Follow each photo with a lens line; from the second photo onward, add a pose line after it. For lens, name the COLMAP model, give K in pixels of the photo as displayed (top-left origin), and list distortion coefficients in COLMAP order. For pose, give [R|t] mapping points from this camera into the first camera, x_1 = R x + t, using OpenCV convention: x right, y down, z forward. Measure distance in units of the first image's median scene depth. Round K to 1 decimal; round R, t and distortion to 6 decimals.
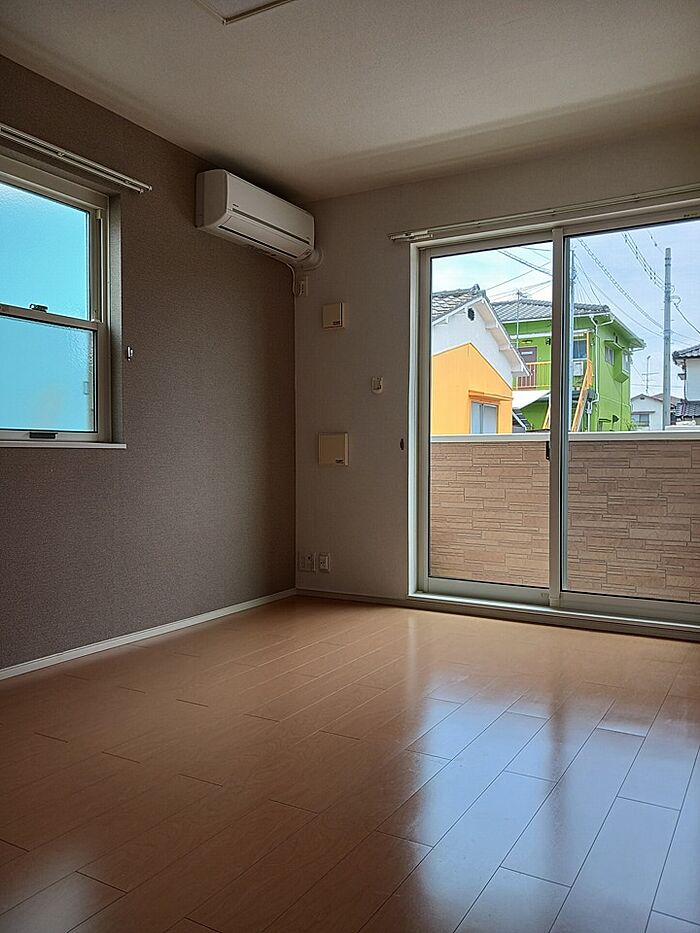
lens RADIAL K [[736.9, 0, 350.0], [0, 736.9, 466.5], [0, 0, 1]] dist [-0.000745, -0.001170]
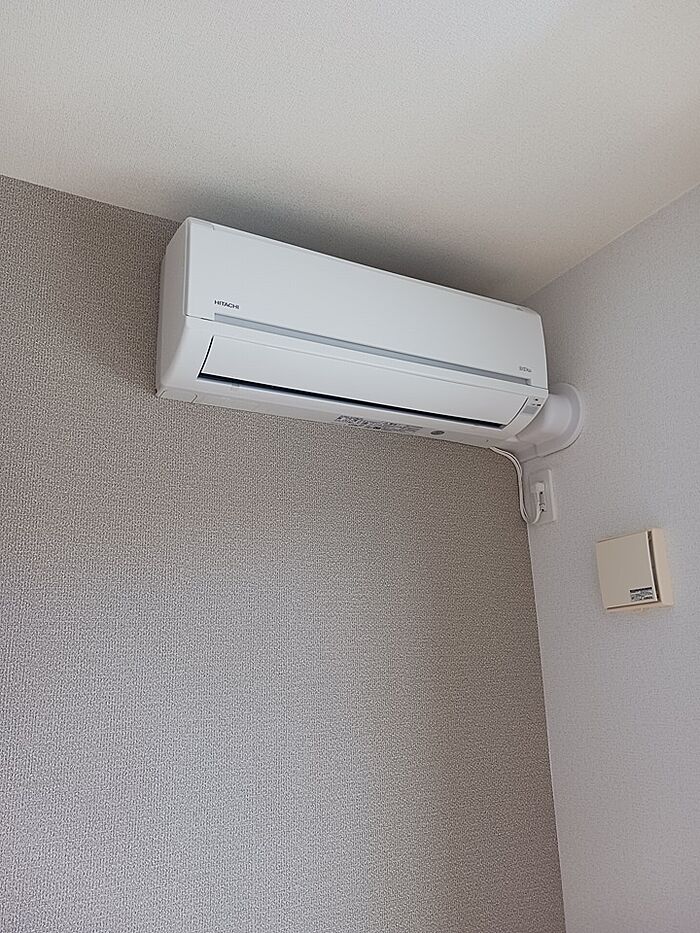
lens RADIAL K [[736.9, 0, 350.0], [0, 736.9, 466.5], [0, 0, 1]] dist [-0.000745, -0.001170]
pose [[0.855574, -0.176147, -0.486792, 0.038269], [0.027664, 0.954544, -0.296783, -0.155460], [0.516942, 0.240453, 0.821556, 0.657286]]
